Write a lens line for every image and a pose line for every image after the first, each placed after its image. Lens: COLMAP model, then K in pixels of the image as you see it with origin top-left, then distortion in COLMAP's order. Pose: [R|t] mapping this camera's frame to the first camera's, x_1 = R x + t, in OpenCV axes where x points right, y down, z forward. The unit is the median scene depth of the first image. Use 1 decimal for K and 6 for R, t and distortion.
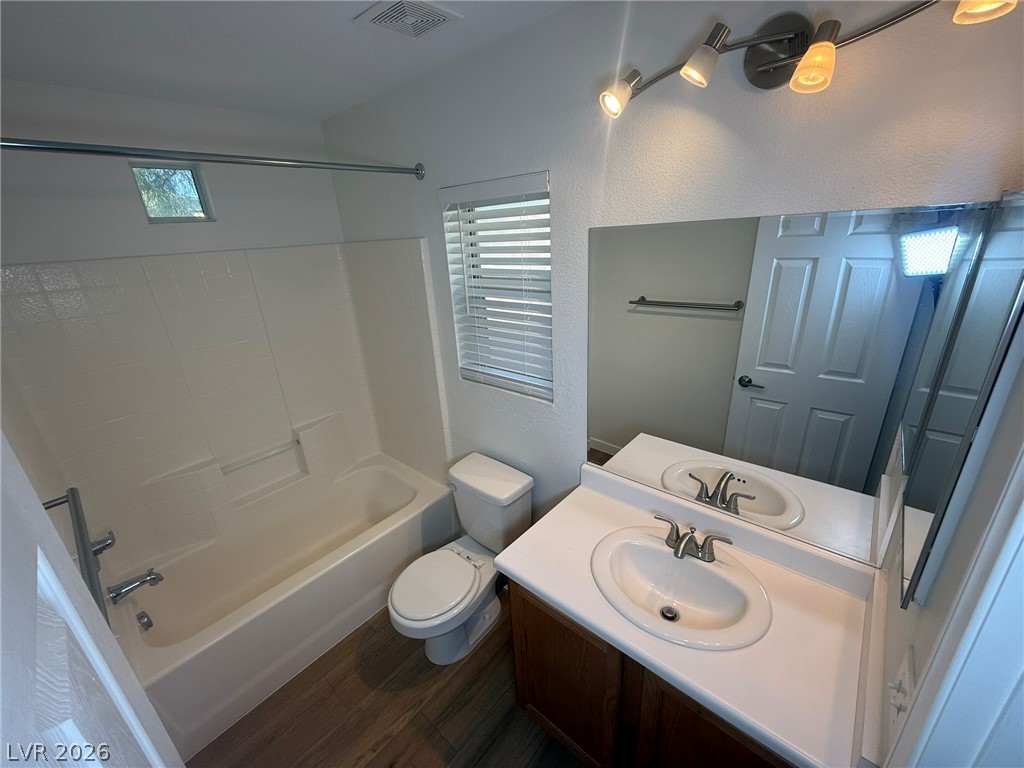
lens RADIAL K [[409.7, 0, 512.8], [0, 409.7, 384.1], [0, 0, 1]] dist [-0.002454, 0.000705]
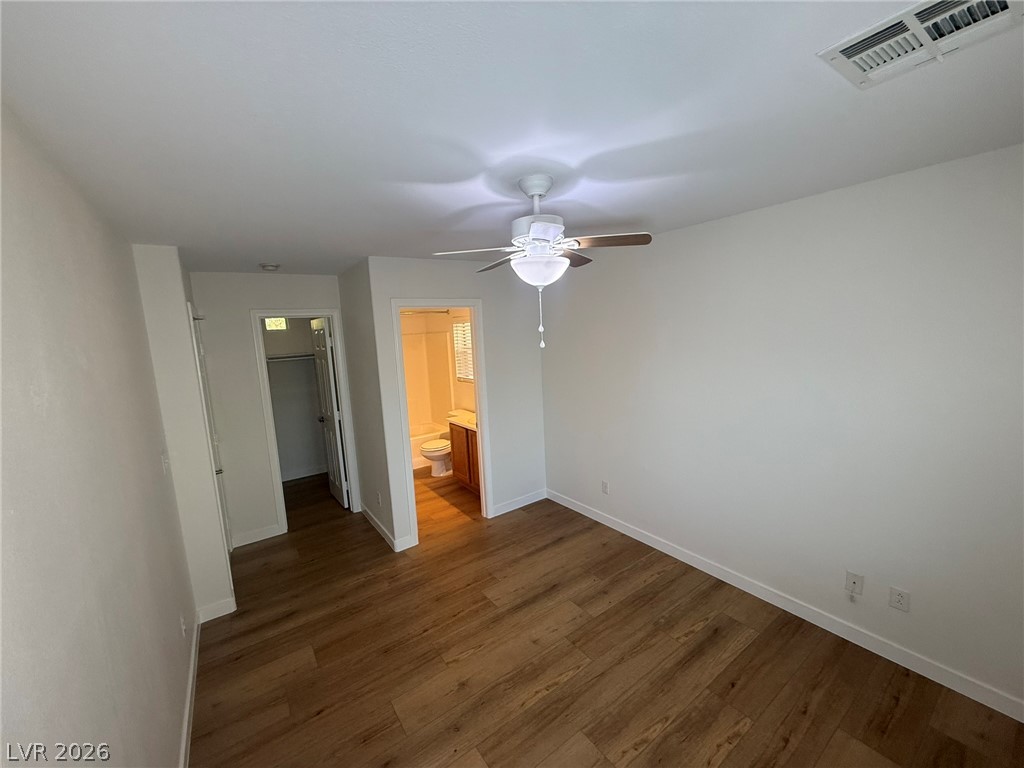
lens RADIAL K [[409.7, 0, 509.6], [0, 409.7, 384.1], [0, 0, 1]] dist [-0.002454, 0.000705]
pose [[0.967676, 0.043200, -0.248467, 0.986896], [-0.092005, 0.977790, -0.188315, 0.541283], [0.234813, 0.205088, 0.950159, -1.676911]]
